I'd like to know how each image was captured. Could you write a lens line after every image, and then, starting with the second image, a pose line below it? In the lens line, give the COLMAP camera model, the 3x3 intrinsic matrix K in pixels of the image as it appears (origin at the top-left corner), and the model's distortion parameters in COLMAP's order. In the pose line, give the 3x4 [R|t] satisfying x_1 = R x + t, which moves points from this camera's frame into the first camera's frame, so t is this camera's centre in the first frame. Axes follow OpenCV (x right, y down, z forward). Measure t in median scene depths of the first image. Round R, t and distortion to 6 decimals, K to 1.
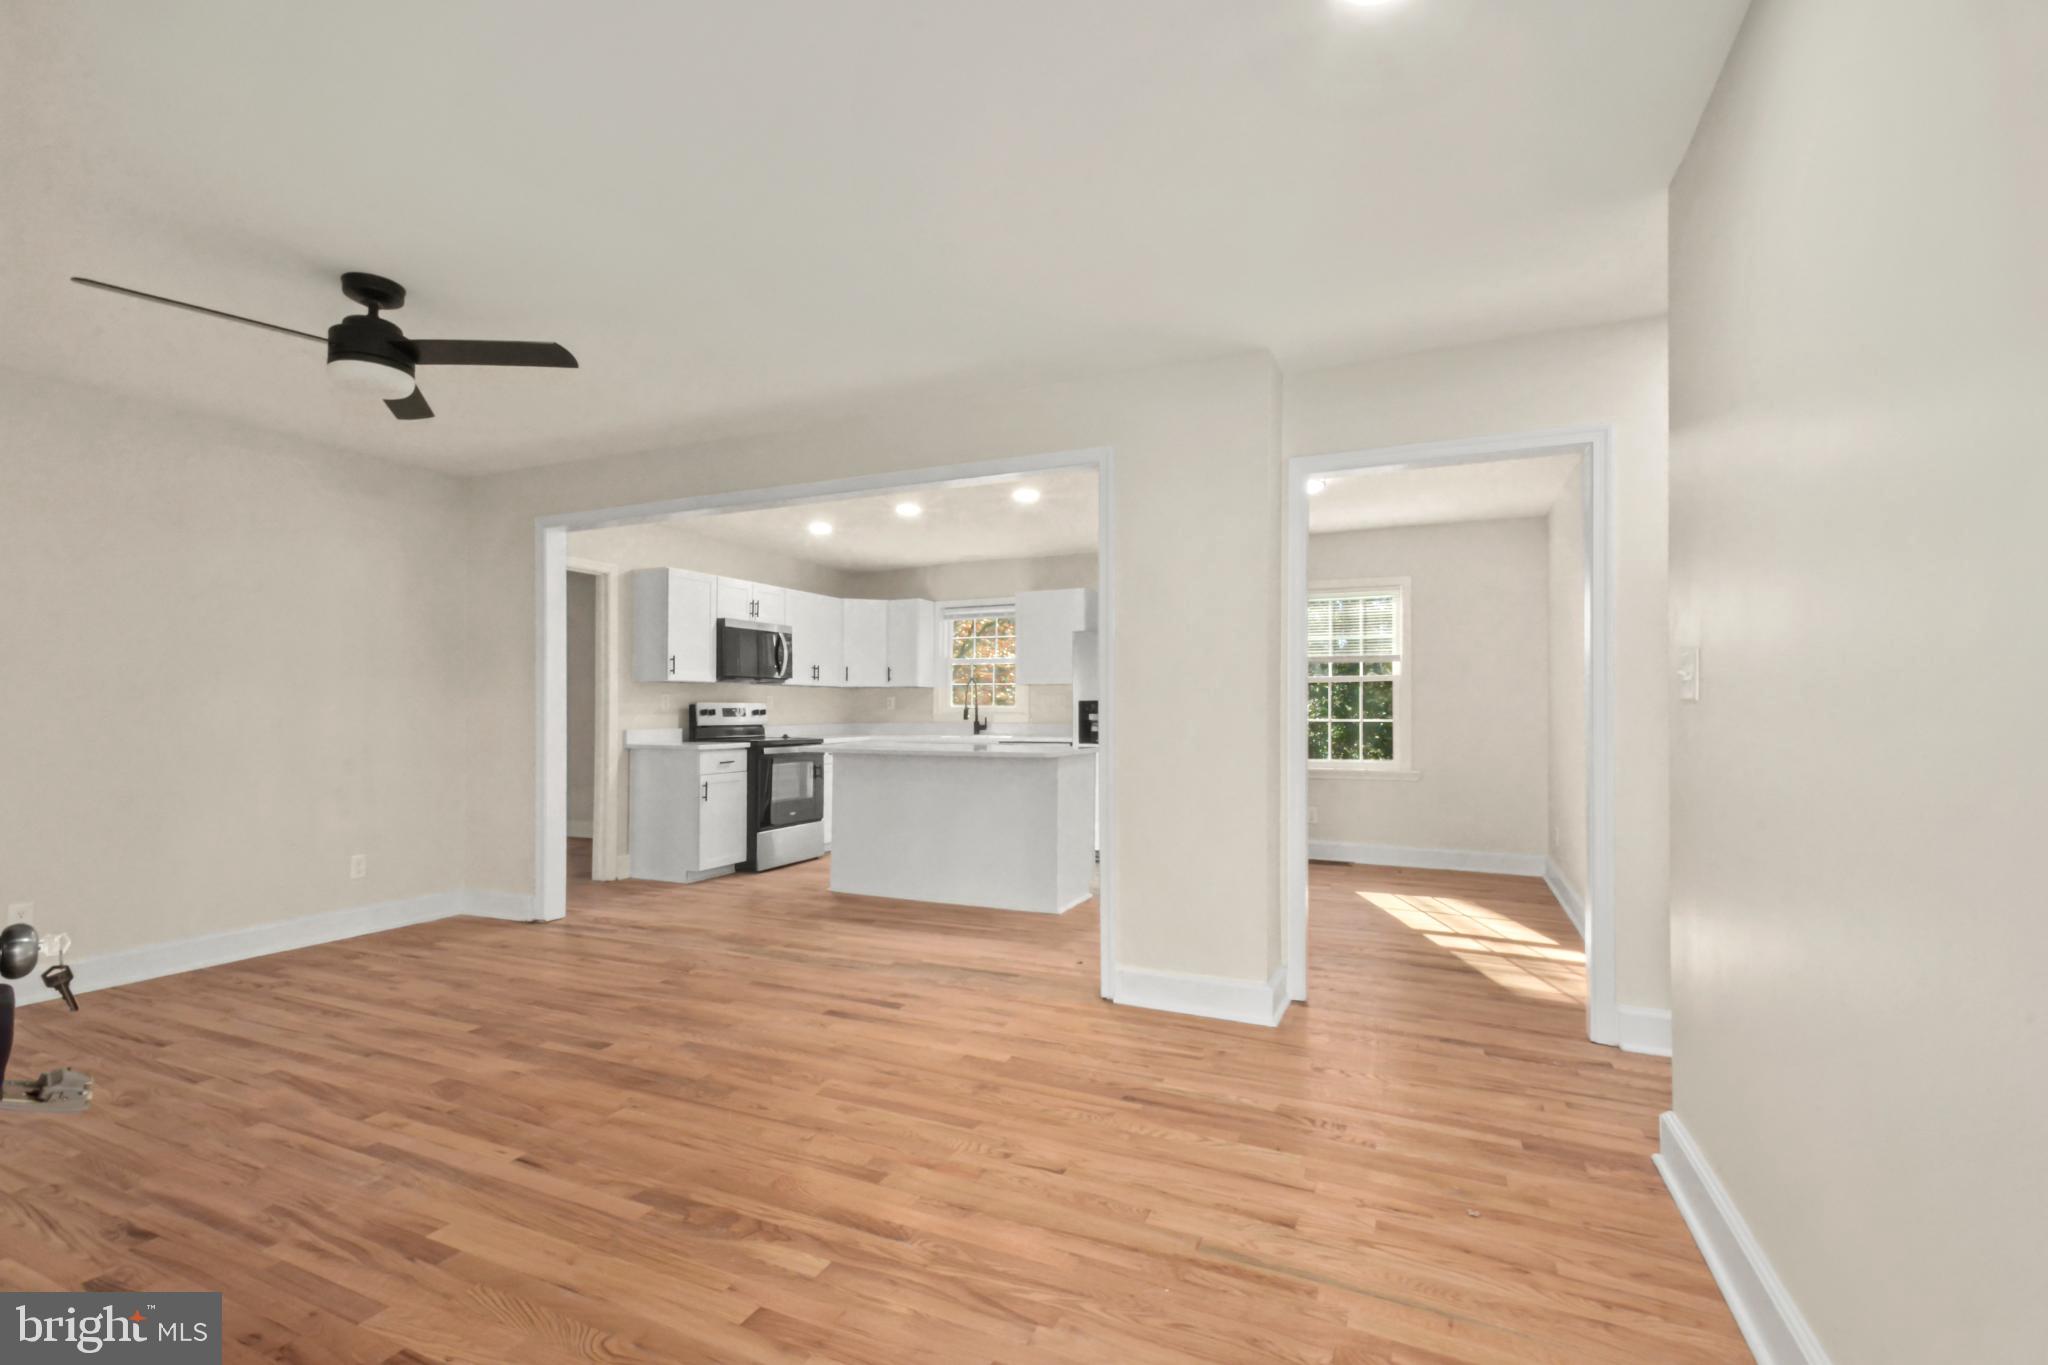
lens RADIAL K [[928.8, 0, 1024.0], [0, 928.8, 682.5], [0, 0, 1]] dist [0.019215, 0.000065]
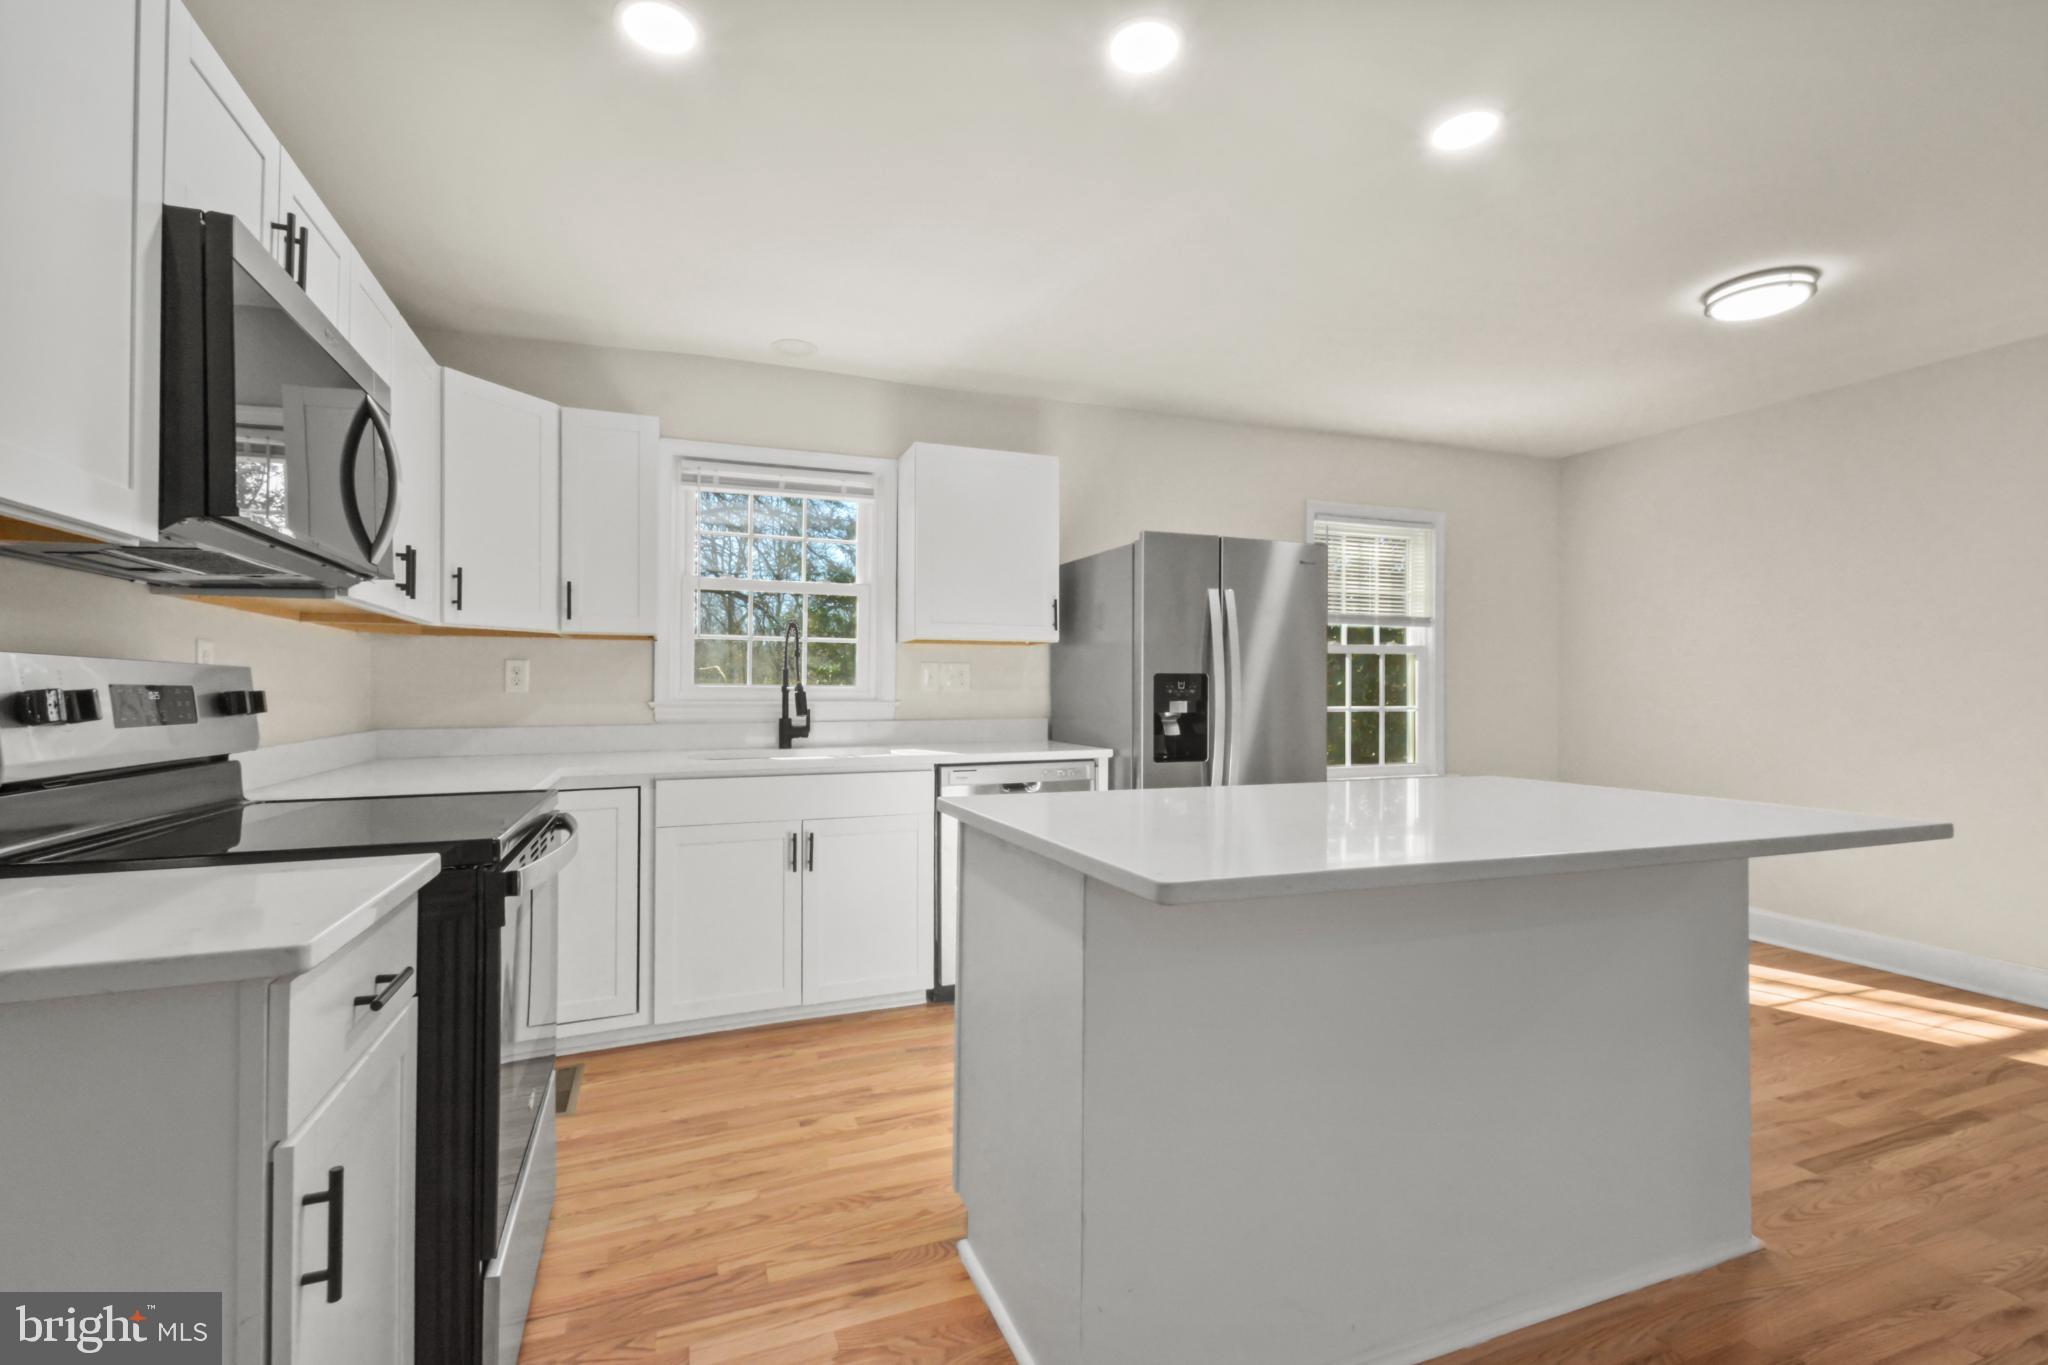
lens RADIAL K [[896.6, 0, 1016.4], [0, 896.6, 689.8], [0, 0, 1]] dist [0.012485, -0.000563]
pose [[0.716214, 0.004139, 0.697869, -0.317080], [-0.021006, 0.999657, 0.015629, 0.021362], [-0.697565, -0.025853, 0.716055, 0.709709]]
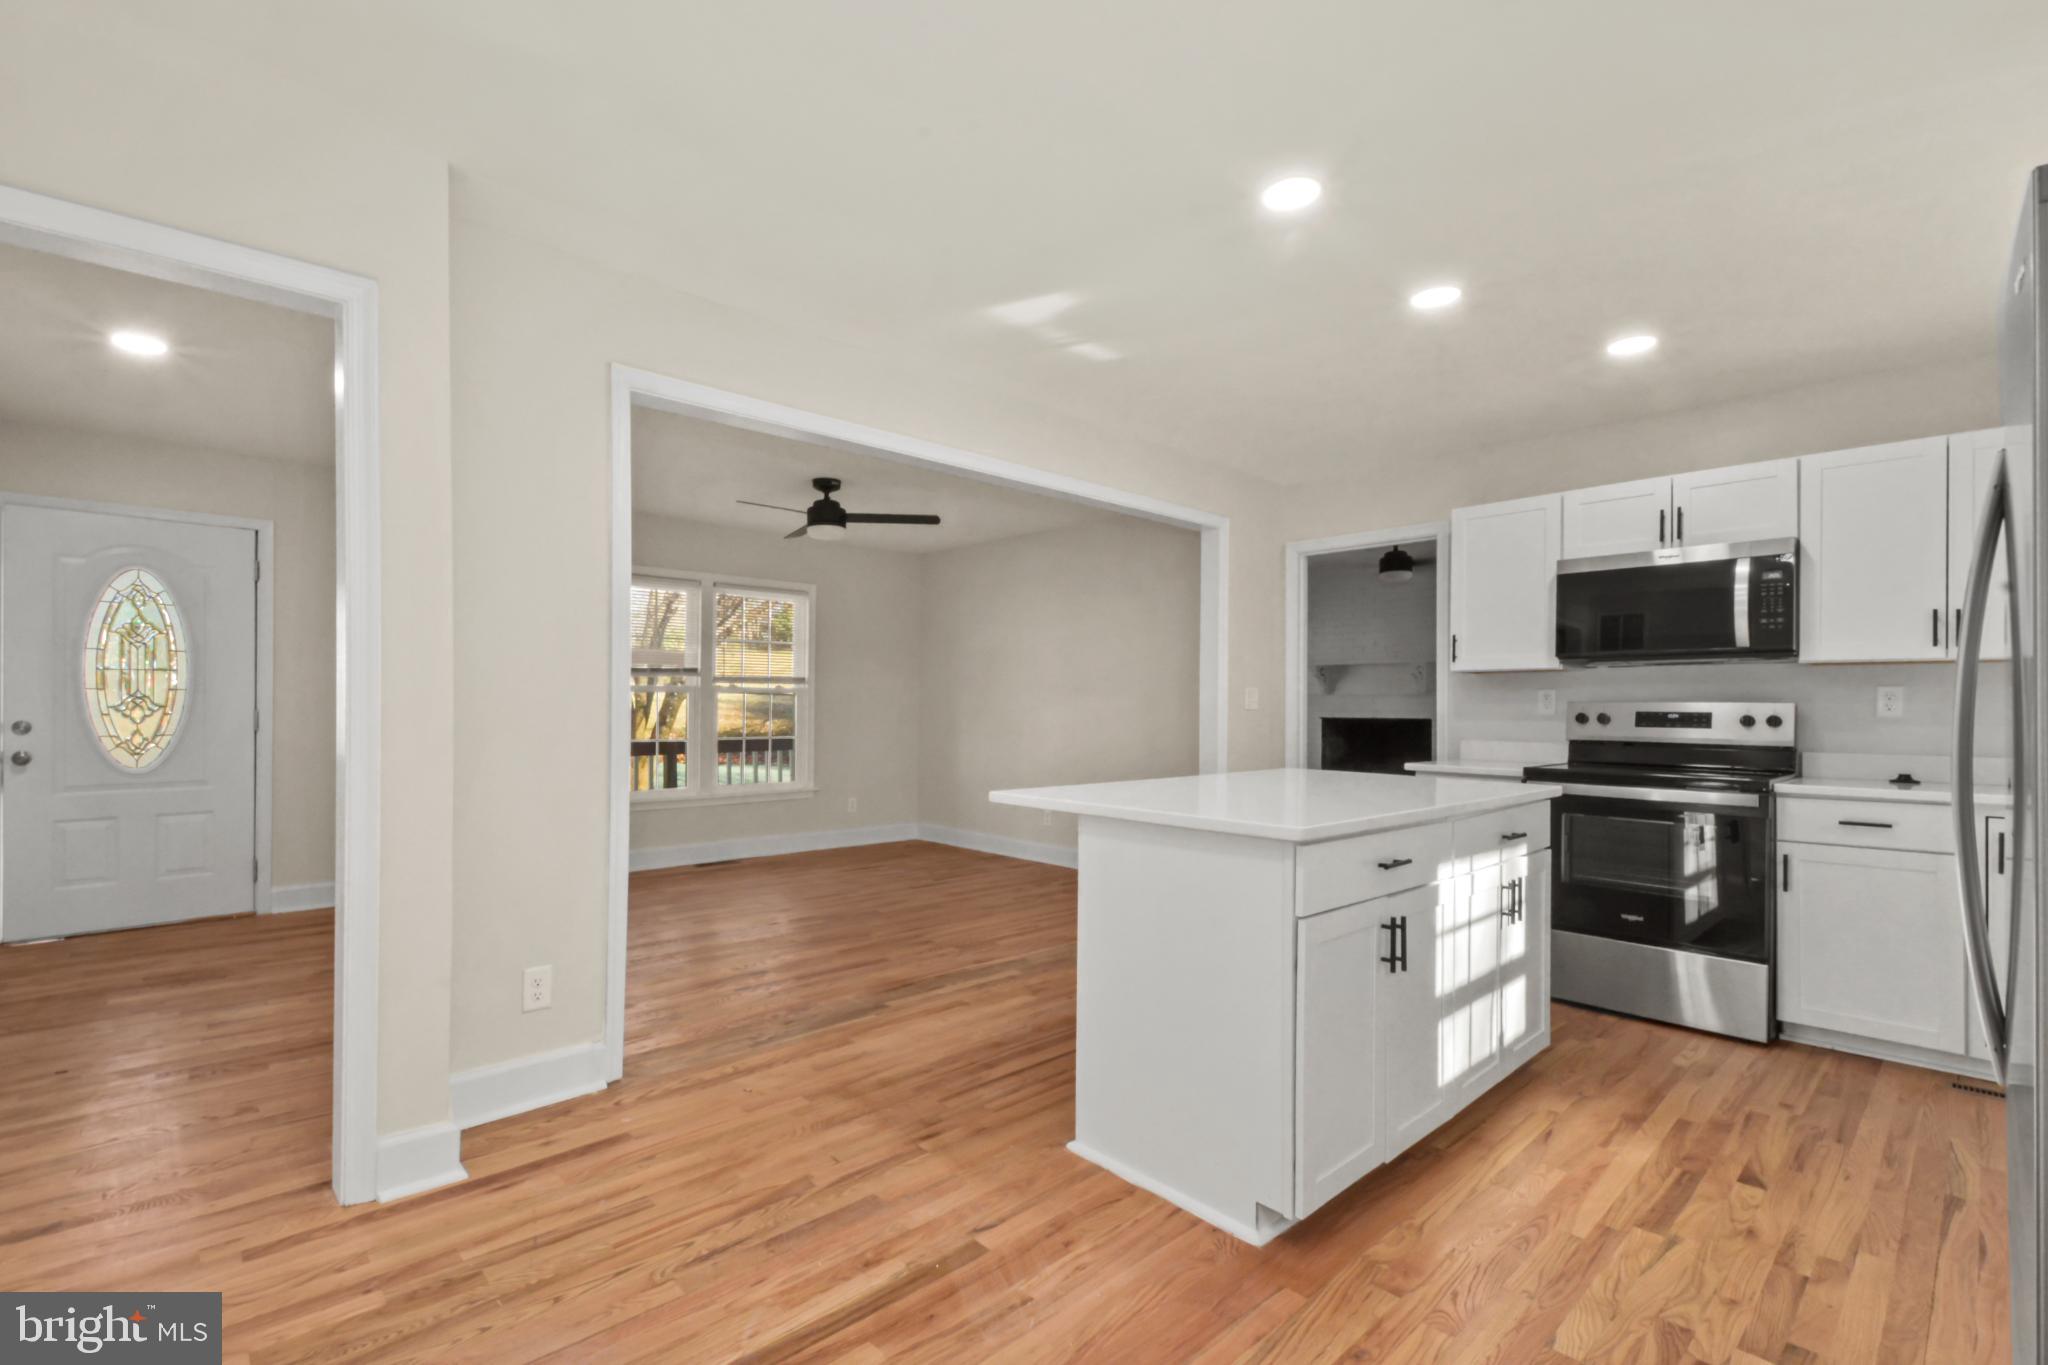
lens RADIAL K [[913.7, 0, 984.7], [0, 913.7, 706.3], [0, 0, 1]] dist [-0.000101, -0.000167]
pose [[-0.420539, -0.001873, -0.907272, 0.346348], [0.016598, 0.999815, -0.009758, 0.022616], [0.907122, -0.019163, -0.420430, 0.861309]]
